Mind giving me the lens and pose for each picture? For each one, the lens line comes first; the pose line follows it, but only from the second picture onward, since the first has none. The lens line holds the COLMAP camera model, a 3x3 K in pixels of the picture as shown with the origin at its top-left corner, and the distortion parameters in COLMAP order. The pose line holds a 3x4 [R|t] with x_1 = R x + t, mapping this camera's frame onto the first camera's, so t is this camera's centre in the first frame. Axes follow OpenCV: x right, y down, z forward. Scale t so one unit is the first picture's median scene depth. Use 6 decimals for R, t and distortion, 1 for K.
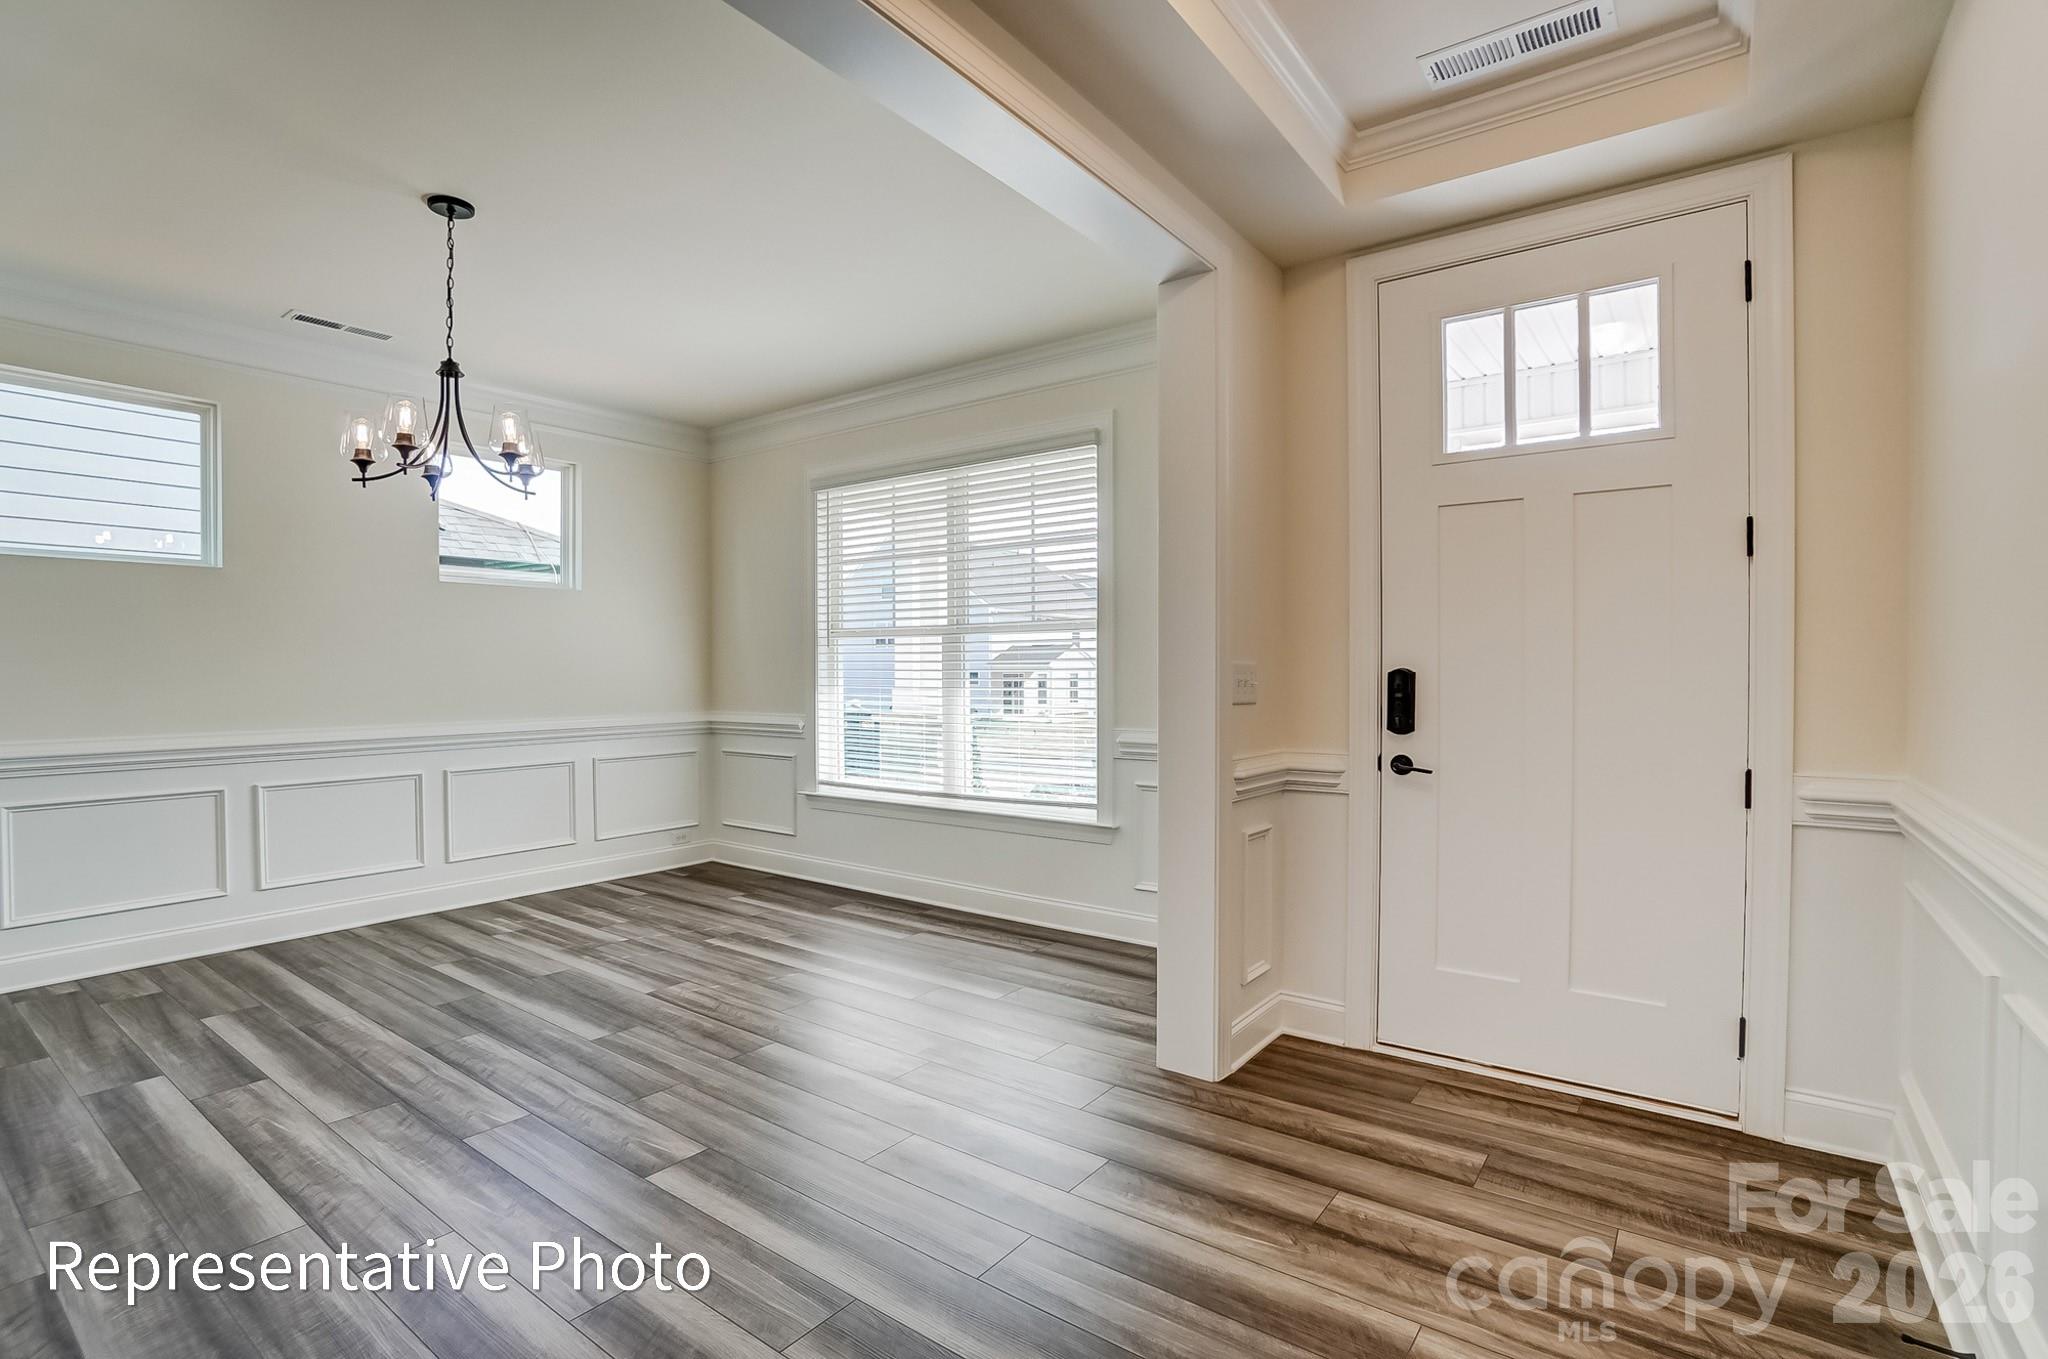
lens RADIAL K [[926.0, 0, 1024.0], [0, 926.0, 679.5], [0, 0, 1]] dist [-0.051922, 0.013875]
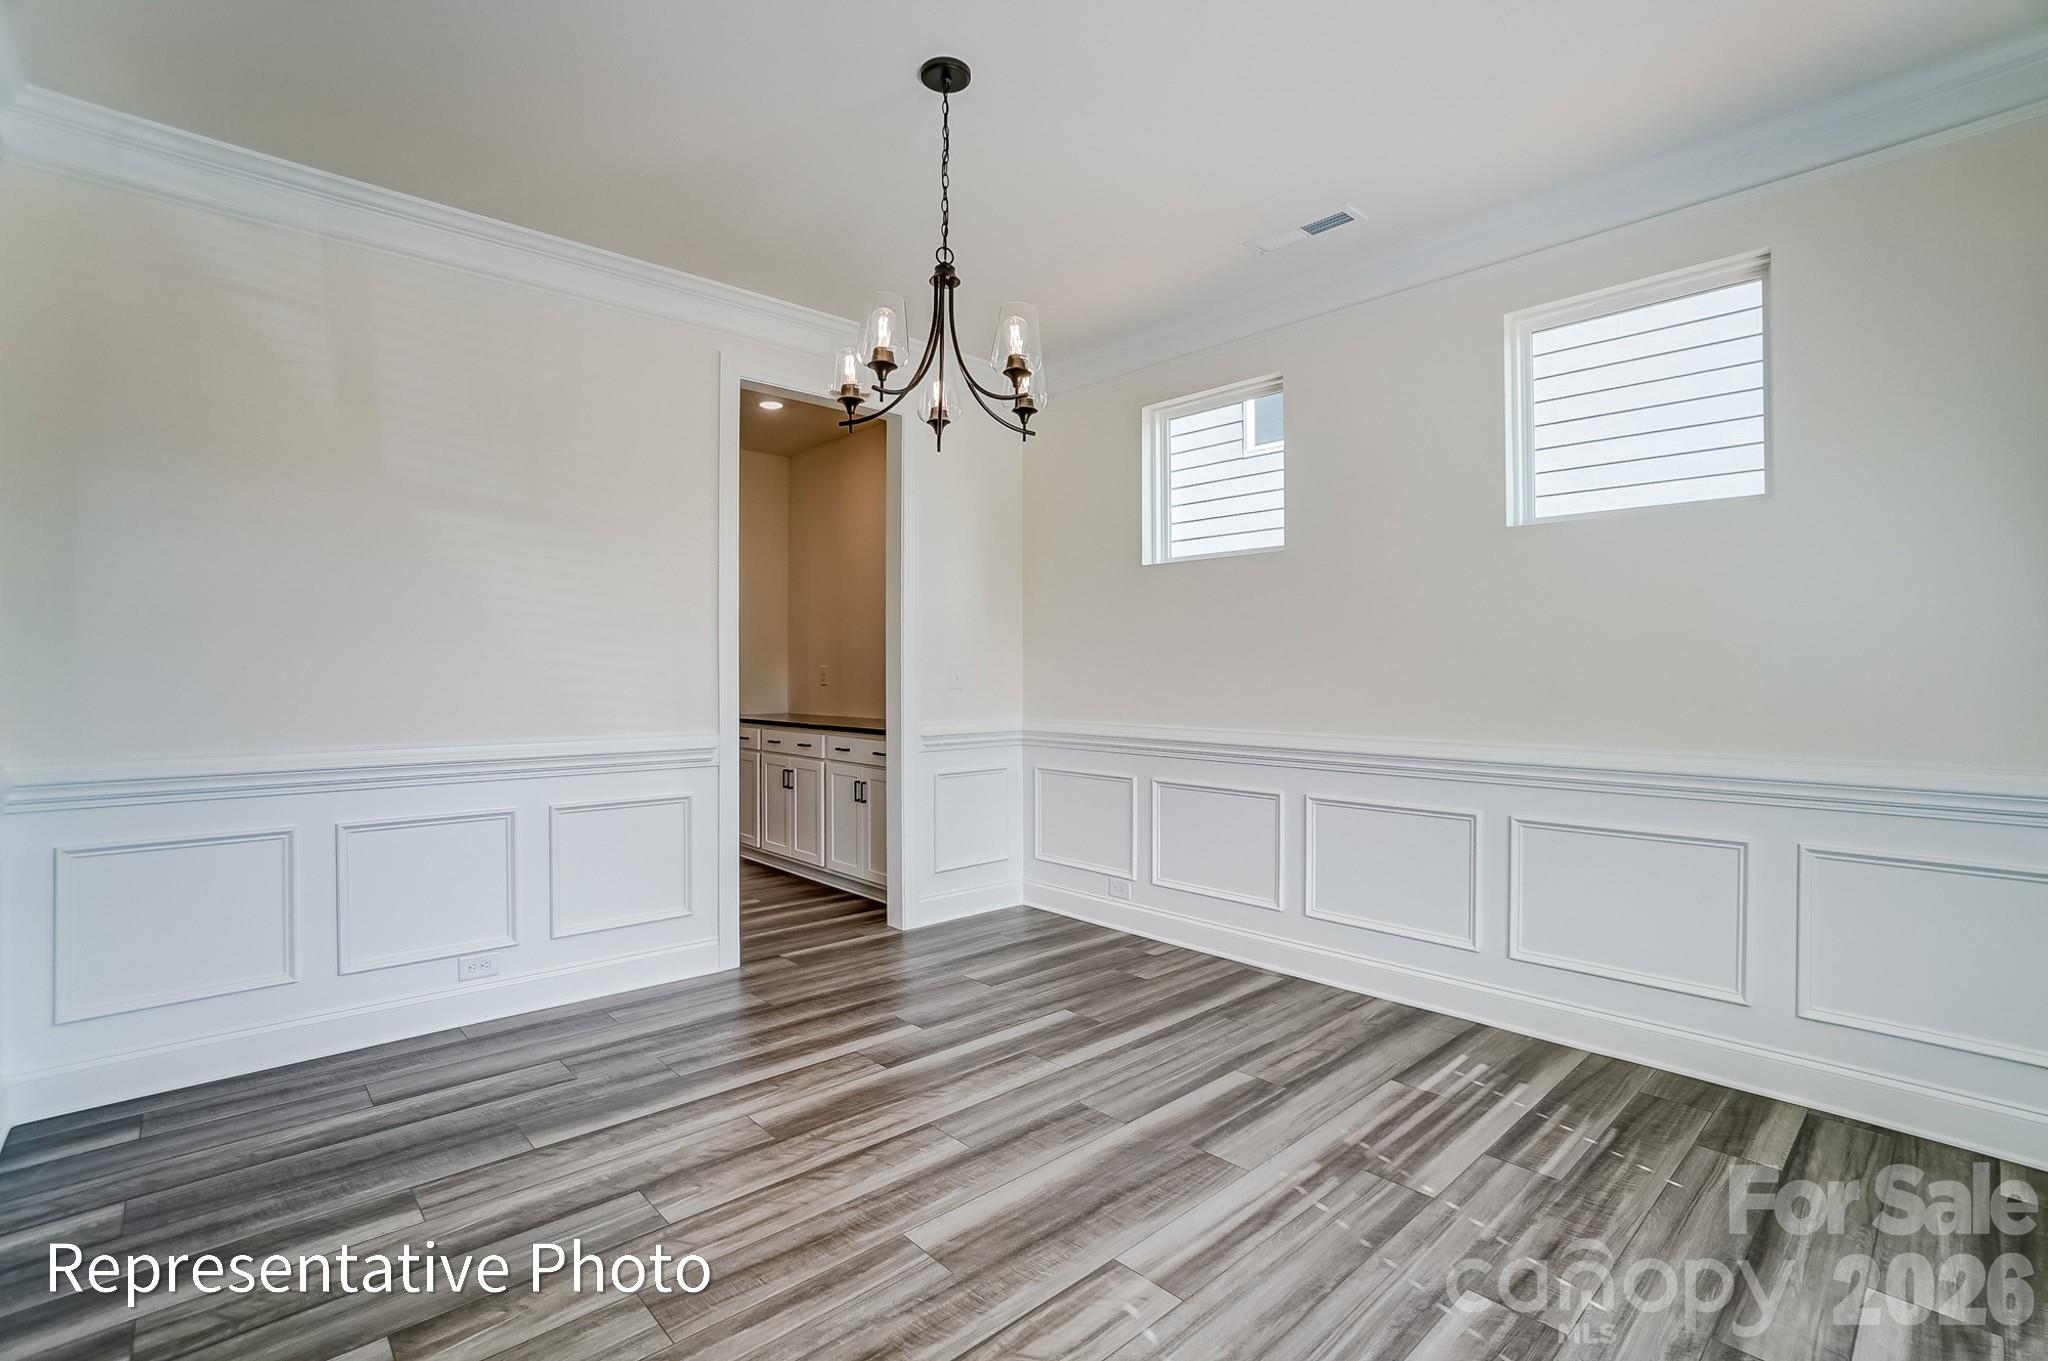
lens RADIAL K [[960.4, 0, 1022.2], [0, 960.4, 702.5], [0, 0, 1]] dist [-0.051509, -0.000019]
pose [[-0.195733, 0.032139, -0.980130, 0.148353], [-0.007785, 0.999380, 0.034325, -0.009956], [0.980626, 0.014349, -0.195361, 1.110074]]
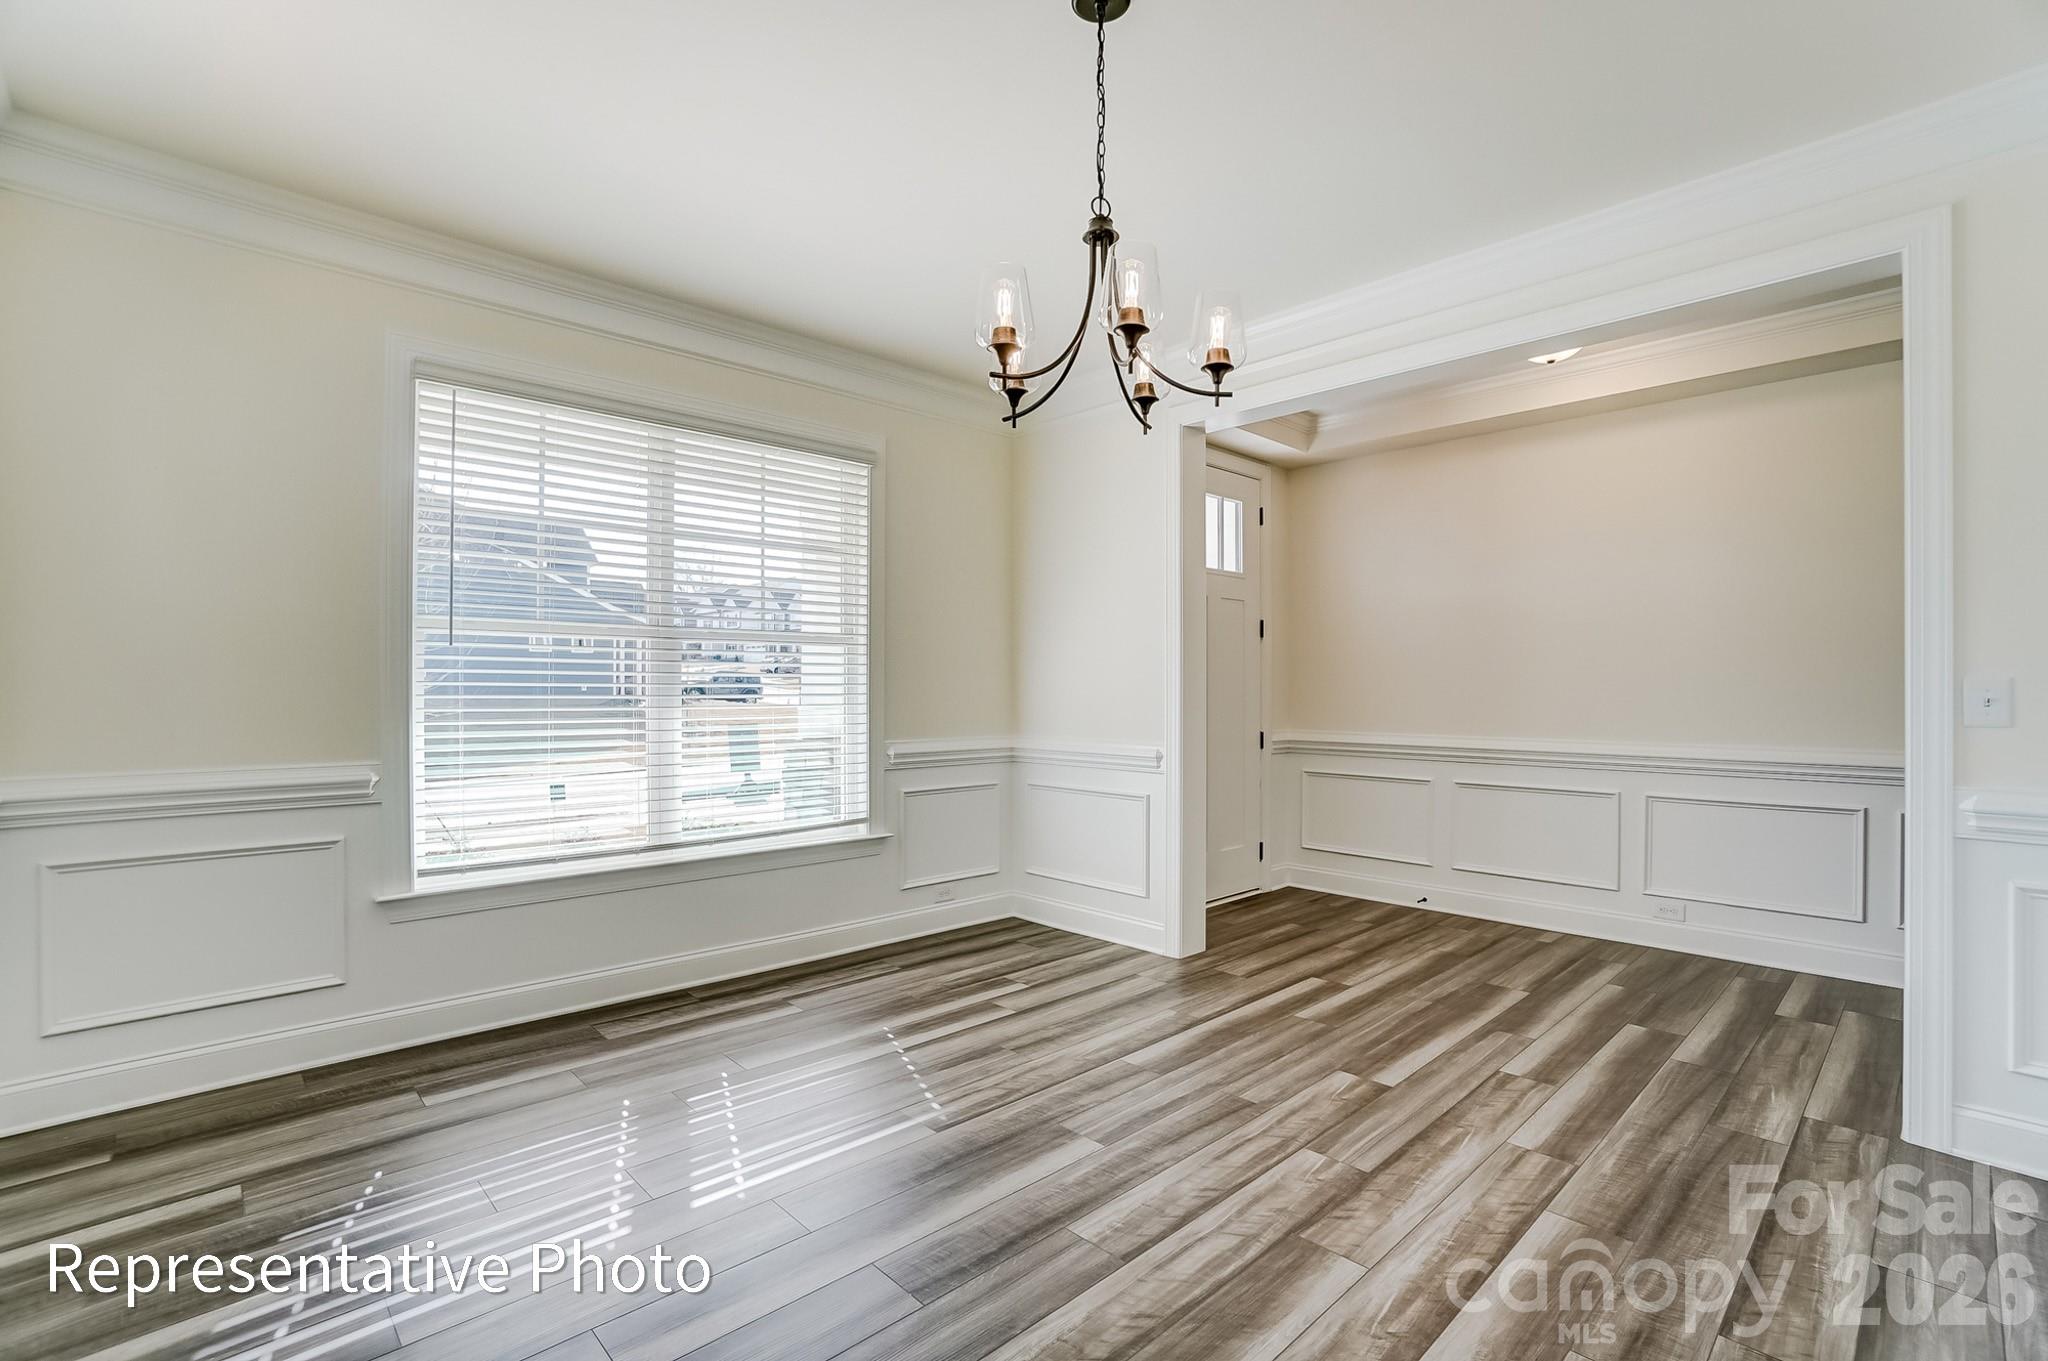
lens RADIAL K [[939.7, 0, 1024.0], [0, 939.7, 680.5], [0, 0, 1]] dist [-0.048130, 0.000206]
pose [[0.183736, 0.012234, 0.982900, -1.187328], [0.006446, 0.999886, -0.013651, -0.001333], [-0.982955, 0.008844, 0.183636, 0.839561]]
